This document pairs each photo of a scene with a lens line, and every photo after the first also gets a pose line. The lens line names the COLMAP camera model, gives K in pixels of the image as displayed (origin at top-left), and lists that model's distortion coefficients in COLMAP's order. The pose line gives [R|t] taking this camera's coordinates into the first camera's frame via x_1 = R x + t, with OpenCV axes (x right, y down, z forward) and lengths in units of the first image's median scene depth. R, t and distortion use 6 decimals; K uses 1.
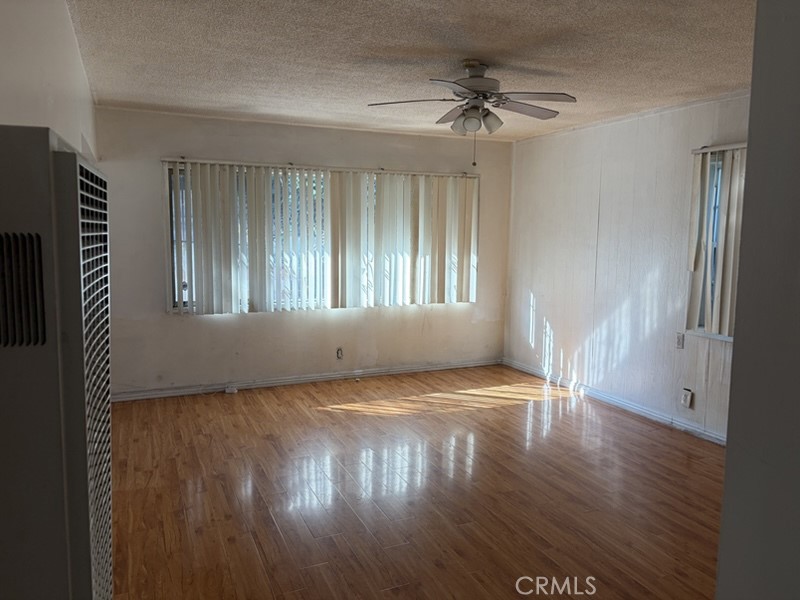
lens RADIAL K [[607.7, 0, 396.2], [0, 607.7, 300.1], [0, 0, 1]] dist [0.054845, -0.058149]
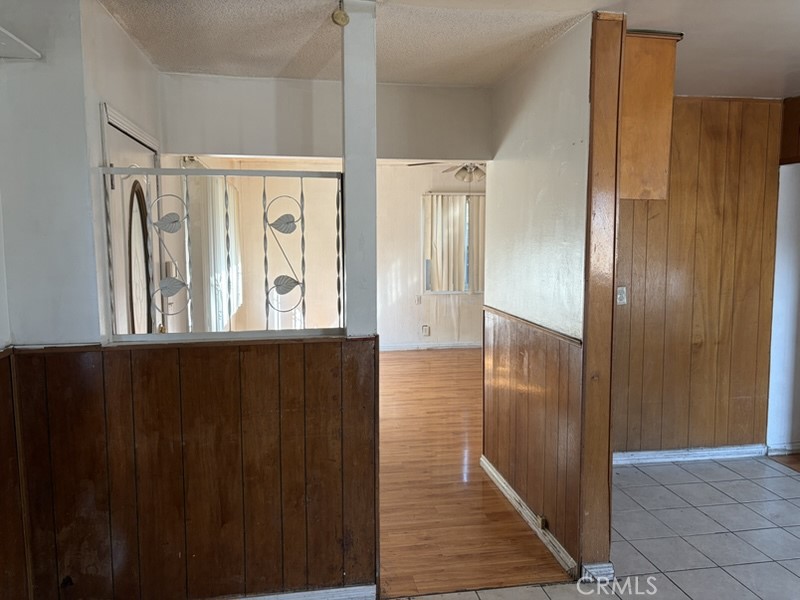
lens RADIAL K [[607.7, 0, 399.5], [0, 607.7, 300.2], [0, 0, 1]] dist [0.054845, -0.058149]
pose [[0.236625, -0.116815, 0.964553, -1.270667], [0.115358, 0.989102, 0.091488, -0.100979], [-0.964728, 0.089620, 0.247522, 0.643184]]
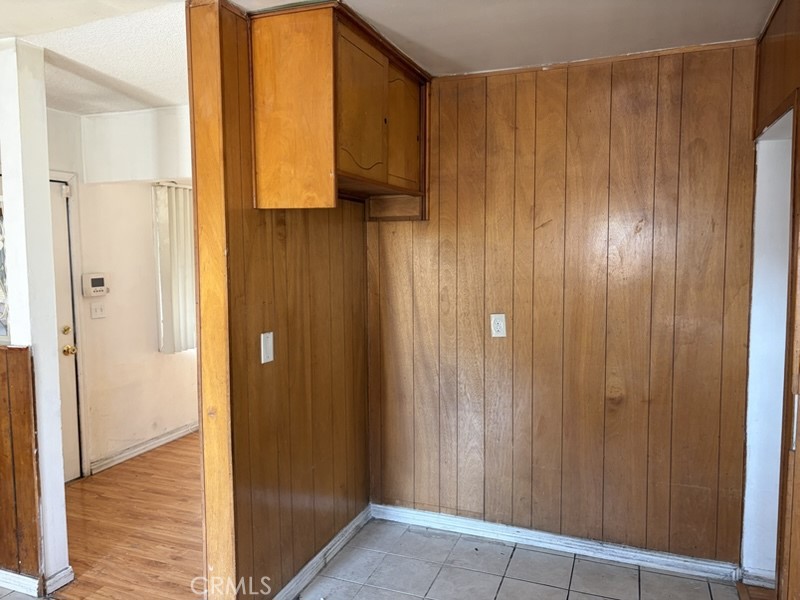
lens RADIAL K [[607.7, 0, 394.2], [0, 607.7, 302.3], [0, 0, 1]] dist [0.054845, -0.058149]
pose [[0.711004, -0.081312, 0.698471, -0.906716], [0.097805, 0.995072, 0.016281, -0.038154], [-0.696353, 0.056738, 0.715453, 0.129966]]
